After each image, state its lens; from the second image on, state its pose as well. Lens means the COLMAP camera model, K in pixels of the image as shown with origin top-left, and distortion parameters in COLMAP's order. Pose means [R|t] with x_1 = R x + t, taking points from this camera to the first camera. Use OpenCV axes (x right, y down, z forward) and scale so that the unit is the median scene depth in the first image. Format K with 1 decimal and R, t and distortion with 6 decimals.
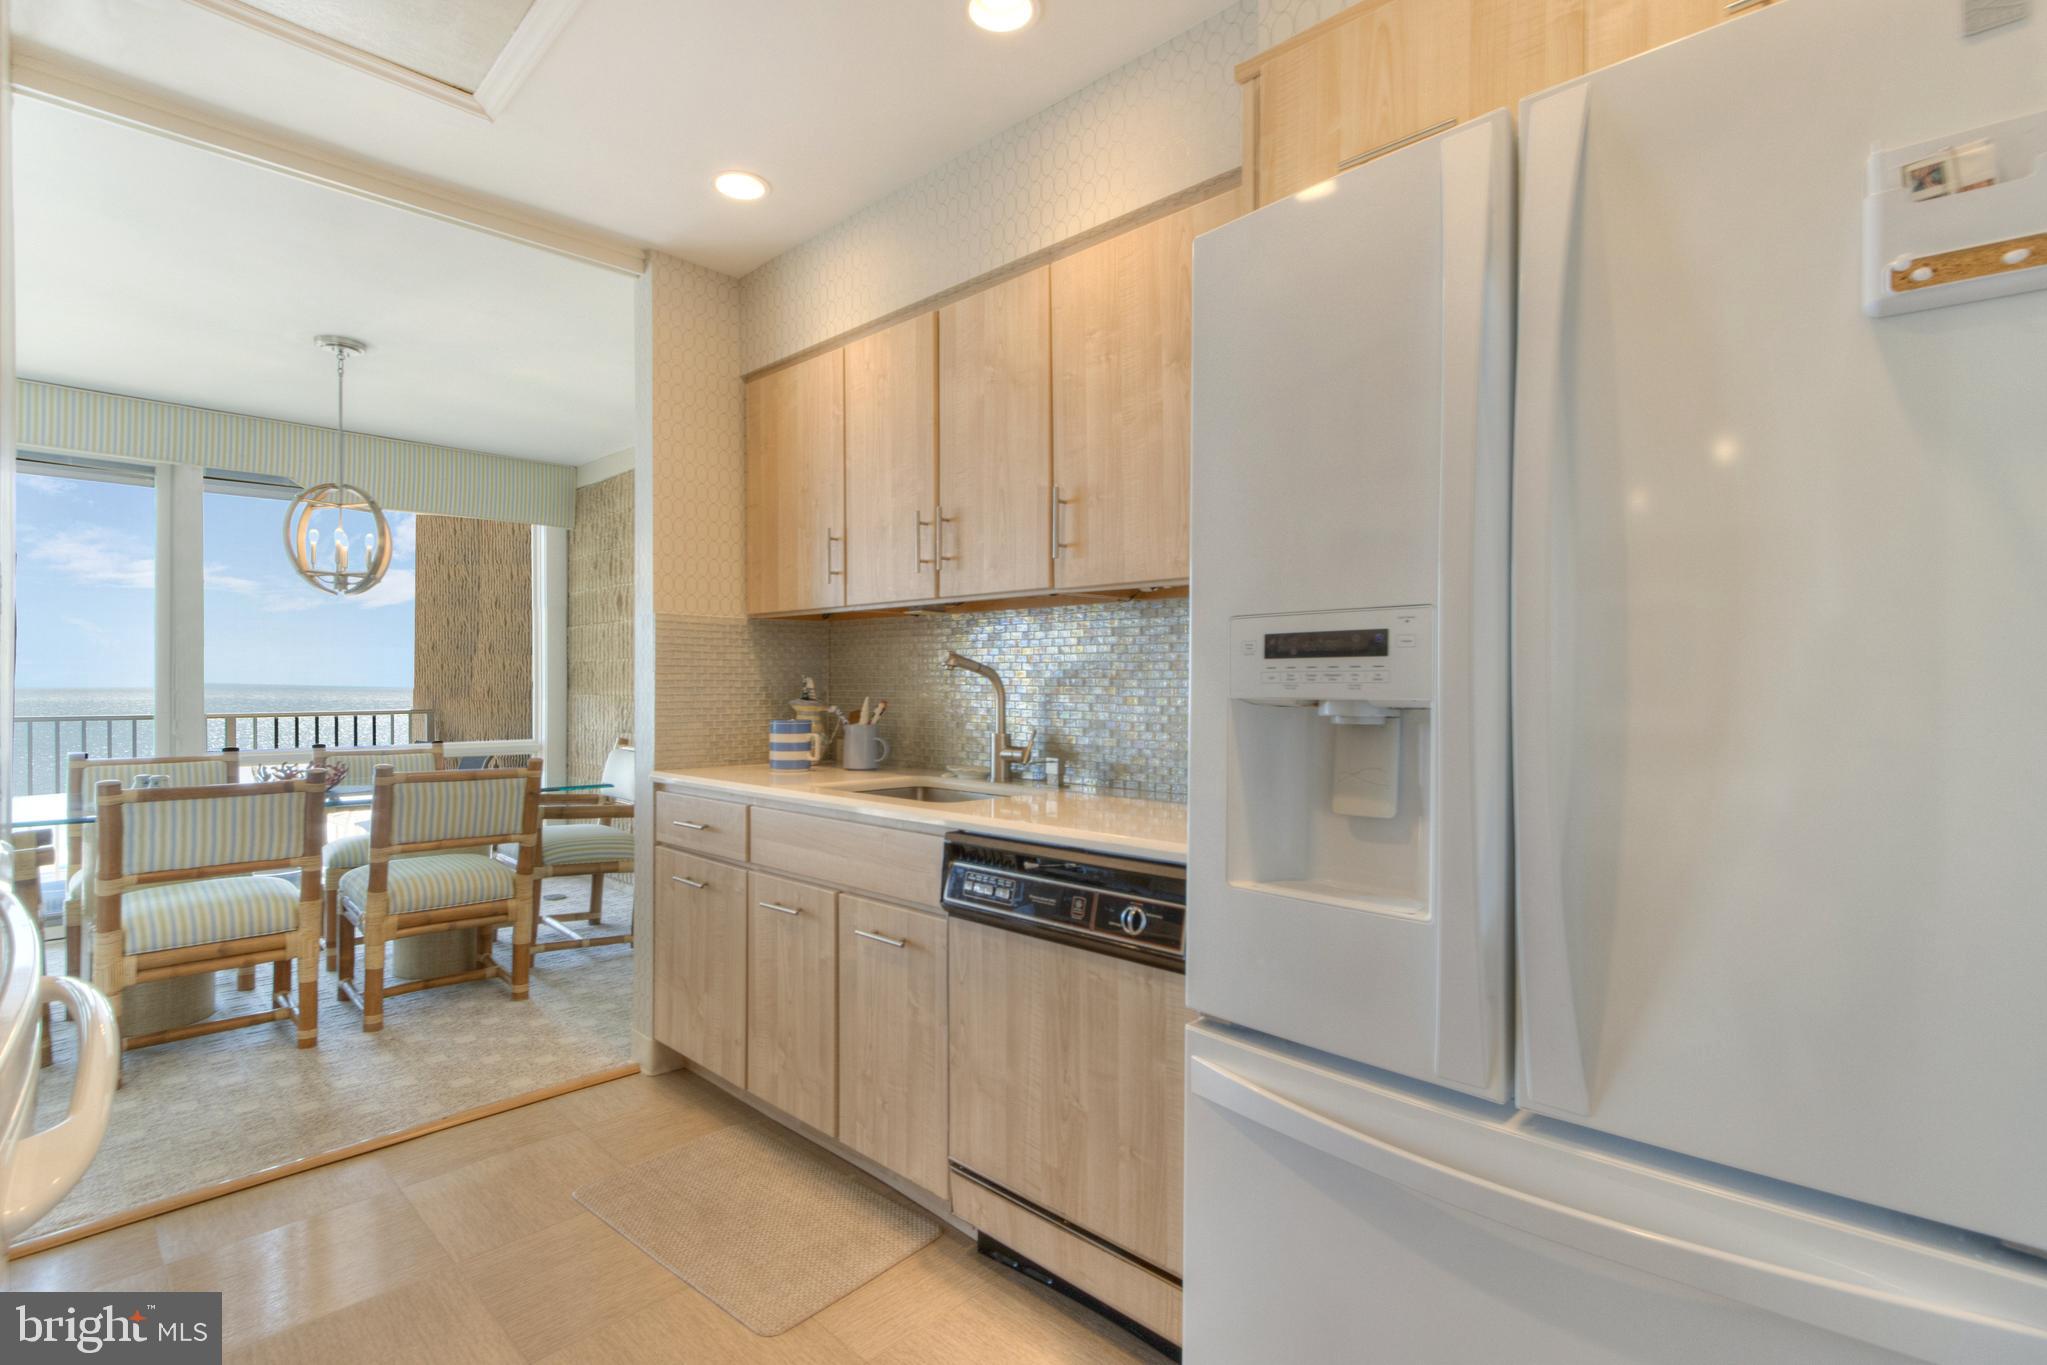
lens RADIAL K [[987.2, 0, 1019.1], [0, 987.2, 685.3], [0, 0, 1]] dist [0.000615, 0.003927]
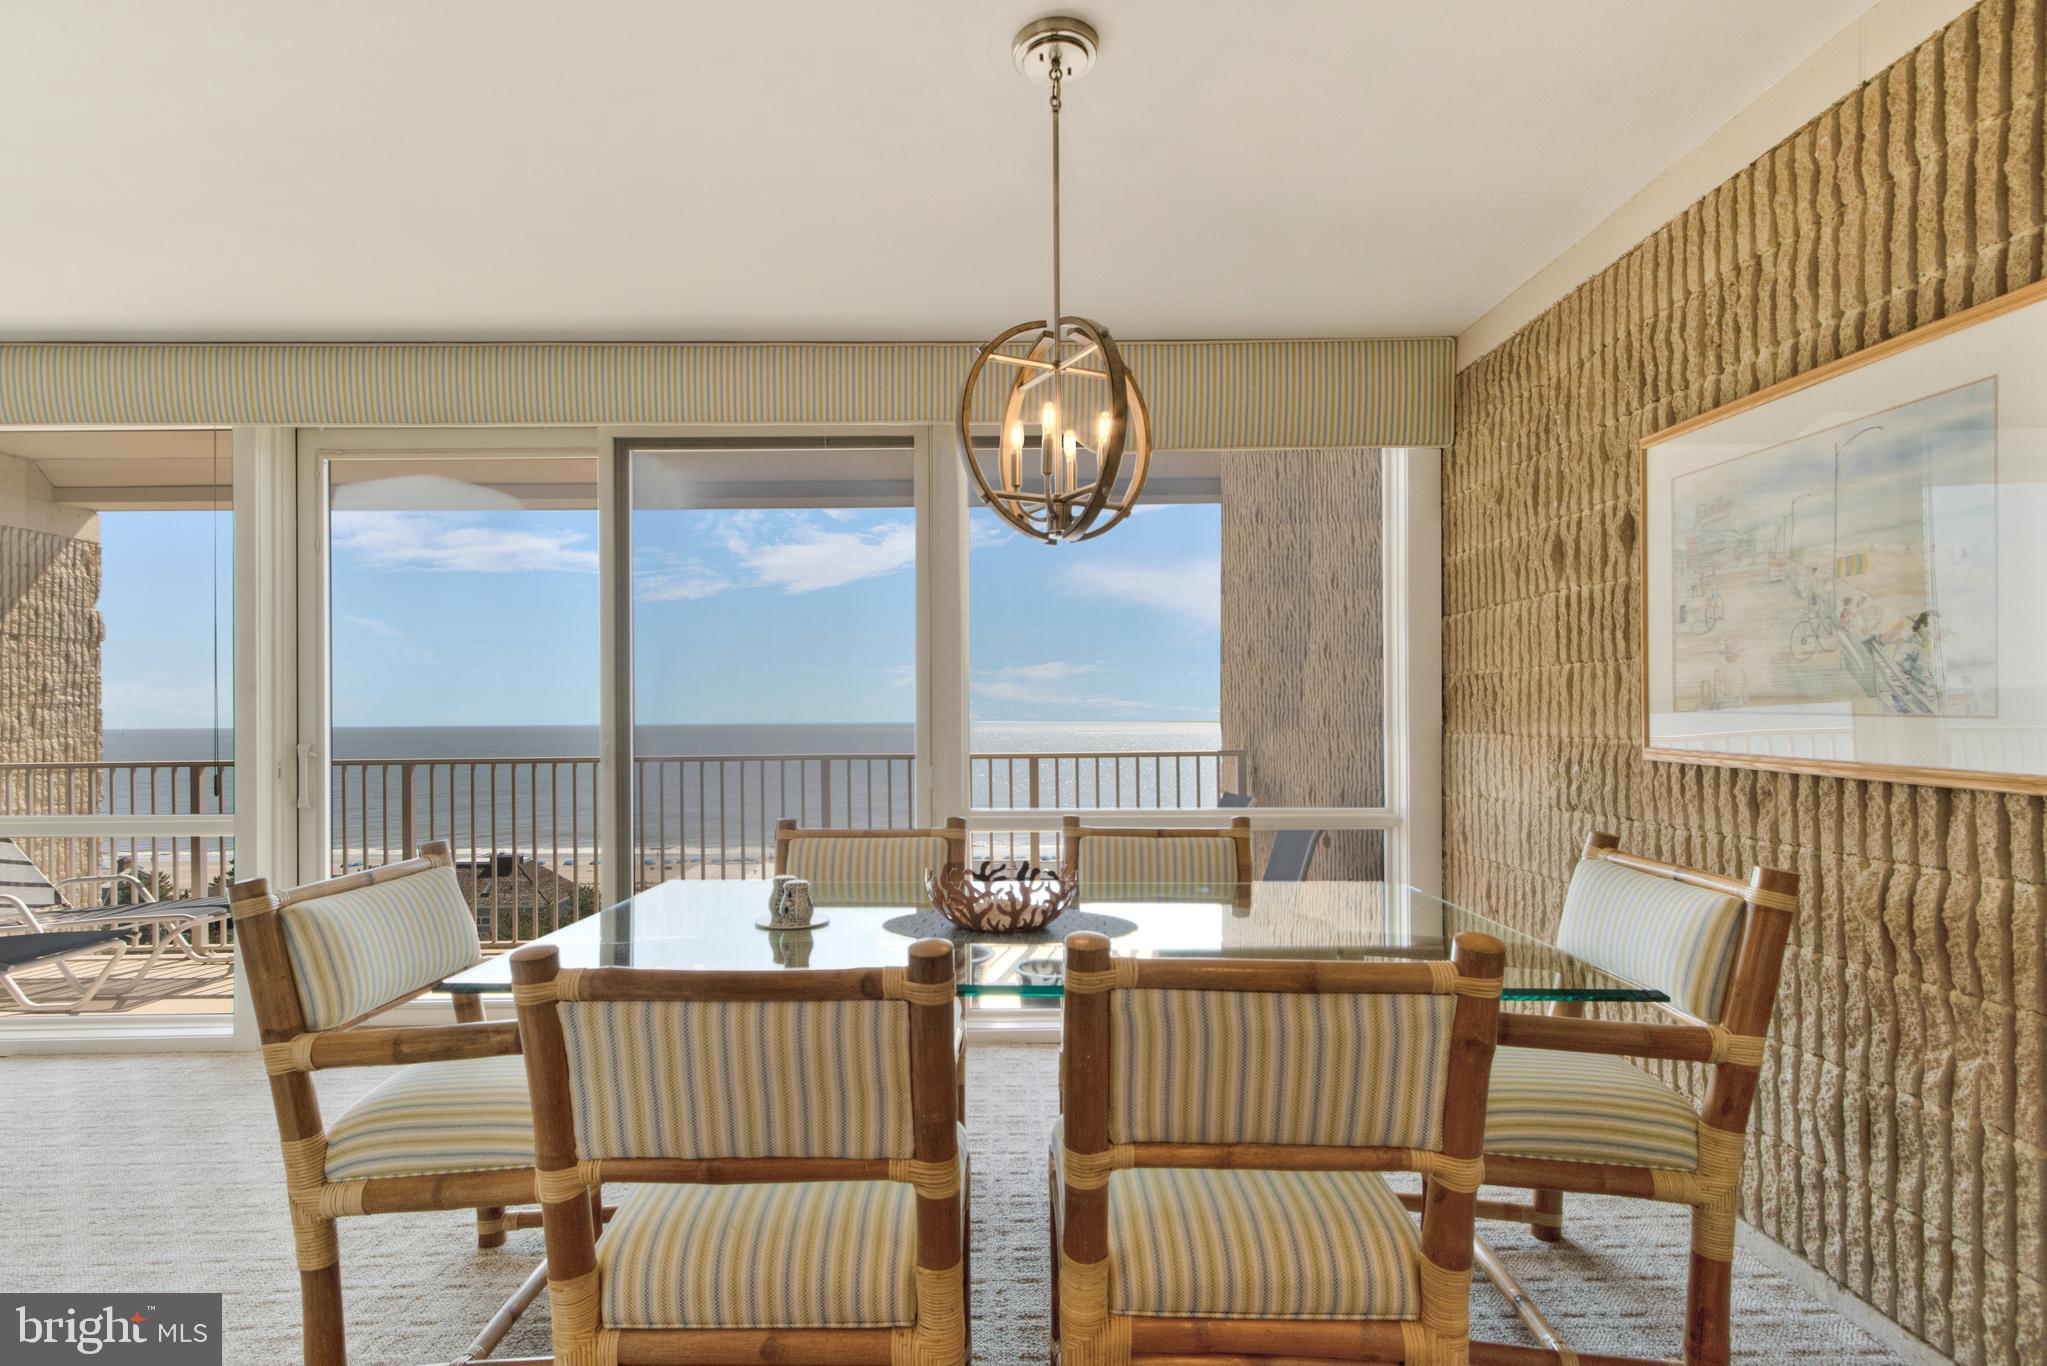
lens RADIAL K [[987.2, 0, 974.2], [0, 987.2, 719.7], [0, 0, 1]] dist [0.000615, 0.003927]
pose [[0.690241, -0.005262, -0.723560, -0.443524], [0.006956, 0.999976, -0.000637, 0.000098], [0.723546, -0.004593, 0.690261, 0.782091]]
